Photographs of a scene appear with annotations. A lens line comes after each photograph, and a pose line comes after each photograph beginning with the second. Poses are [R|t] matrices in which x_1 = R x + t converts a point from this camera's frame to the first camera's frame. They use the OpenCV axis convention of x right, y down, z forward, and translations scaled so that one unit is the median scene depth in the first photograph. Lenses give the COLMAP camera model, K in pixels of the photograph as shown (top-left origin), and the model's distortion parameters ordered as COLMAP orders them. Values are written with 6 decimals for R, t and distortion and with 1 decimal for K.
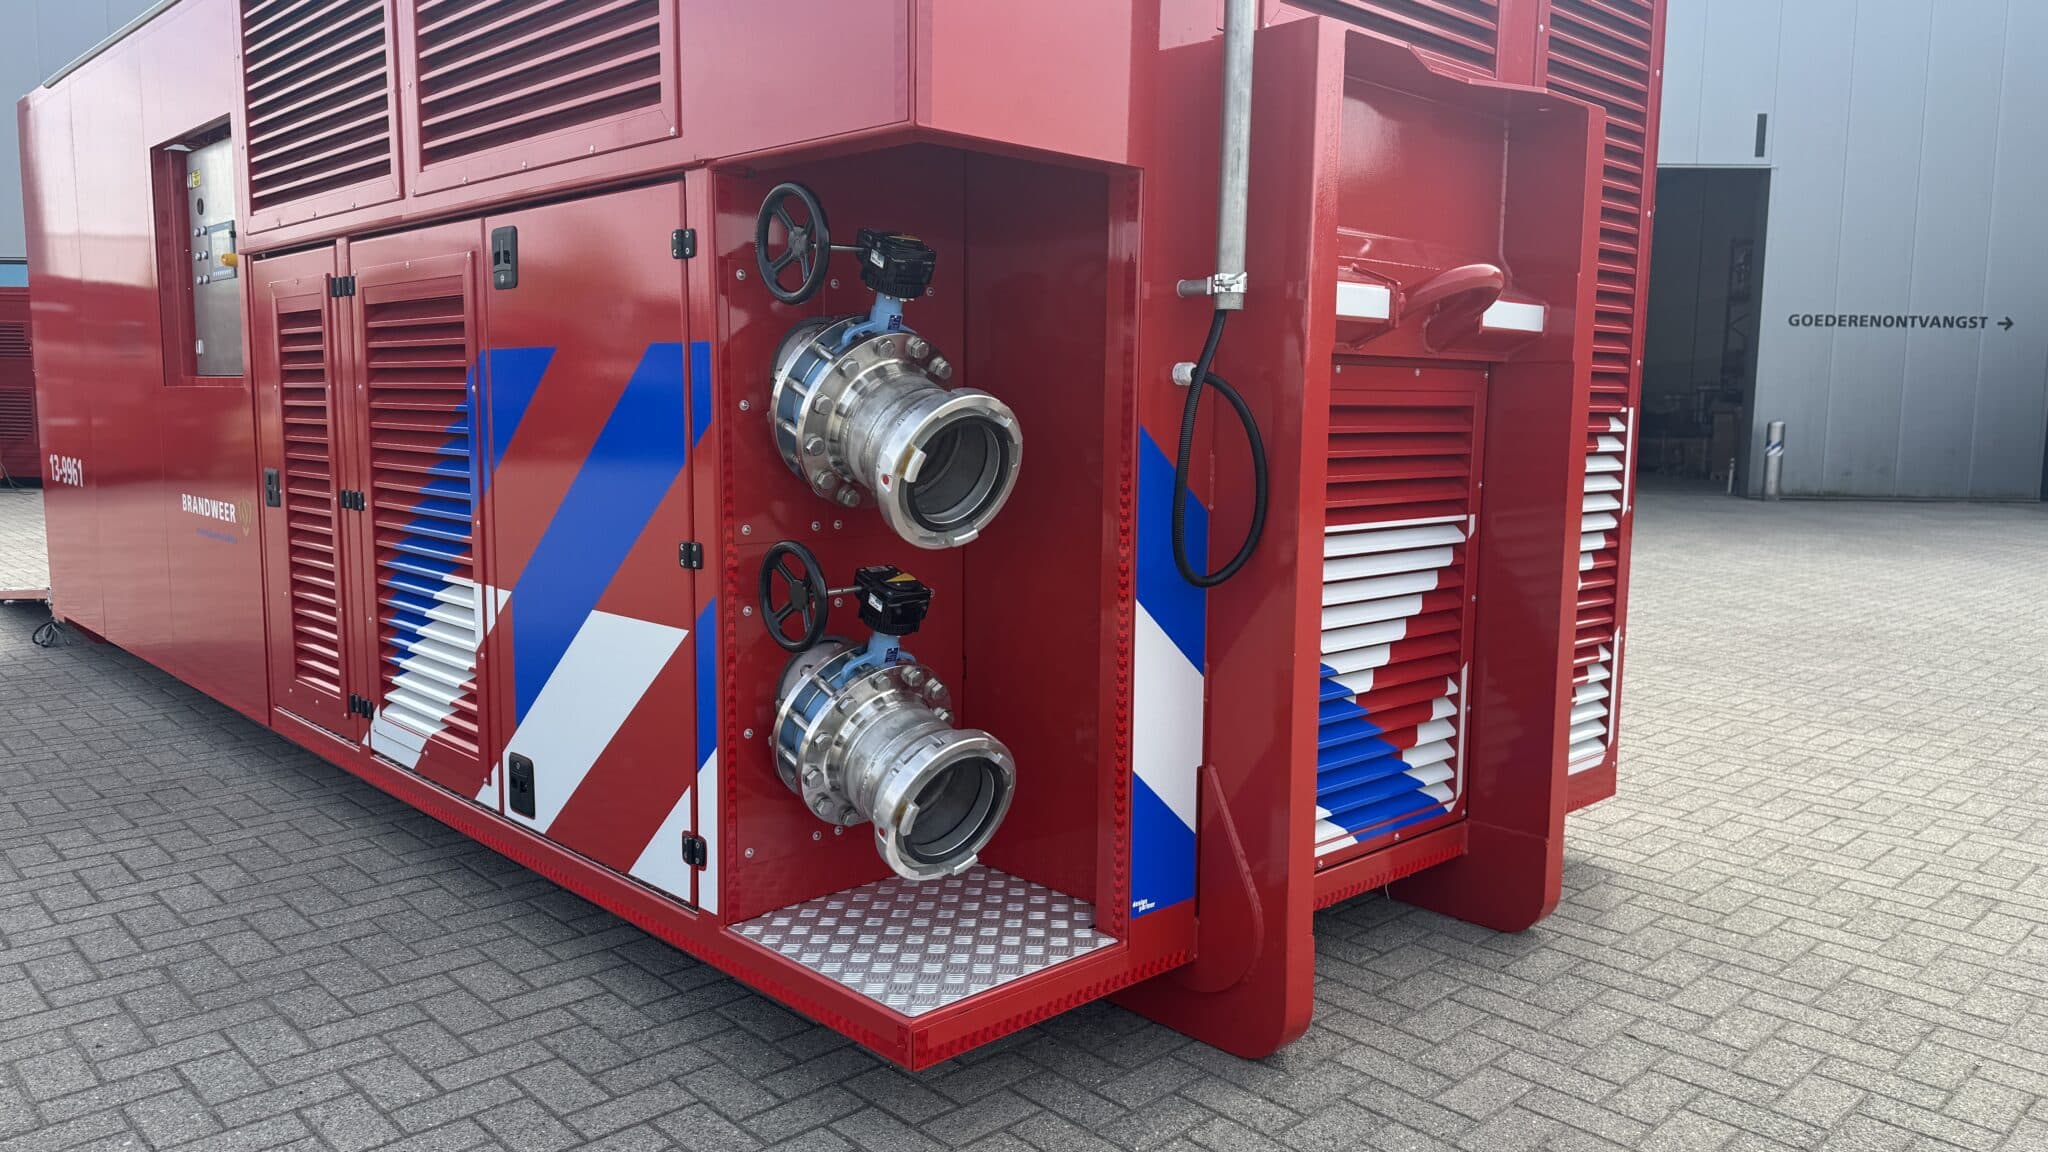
lens RADIAL K [[1408.6, 0, 1024.0], [0, 1408.6, 576.0], [0, 0, 1]] dist [0.172510, -0.299576]
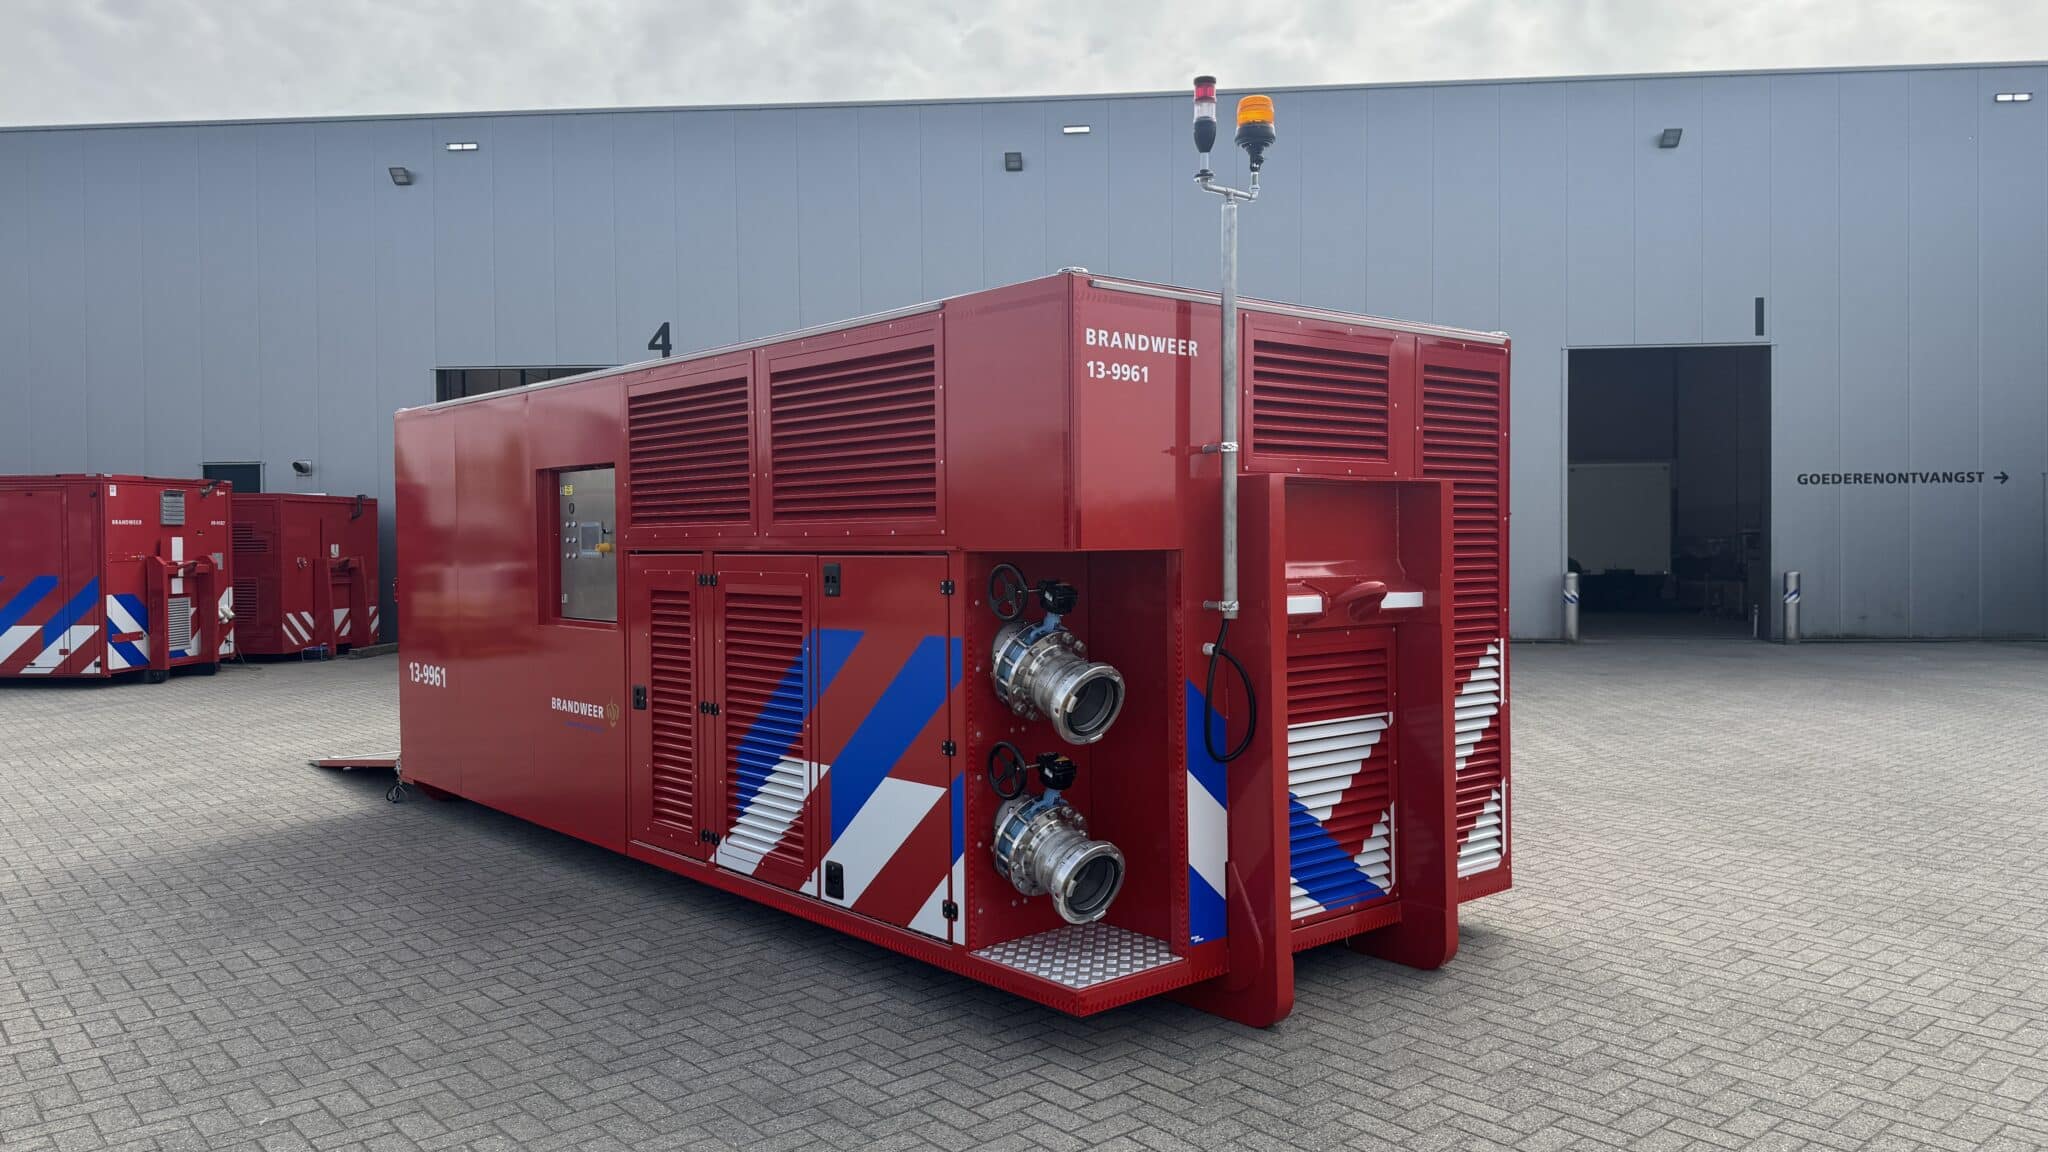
lens RADIAL K [[1408.6, 0, 1024.0], [0, 1408.6, 576.0], [0, 0, 1]] dist [0.172510, -0.299576]
pose [[0.998544, -0.021064, -0.049665, -0.033759], [0.016206, 0.995224, -0.096260, -0.054074], [0.051455, 0.095315, 0.994116, -0.791547]]
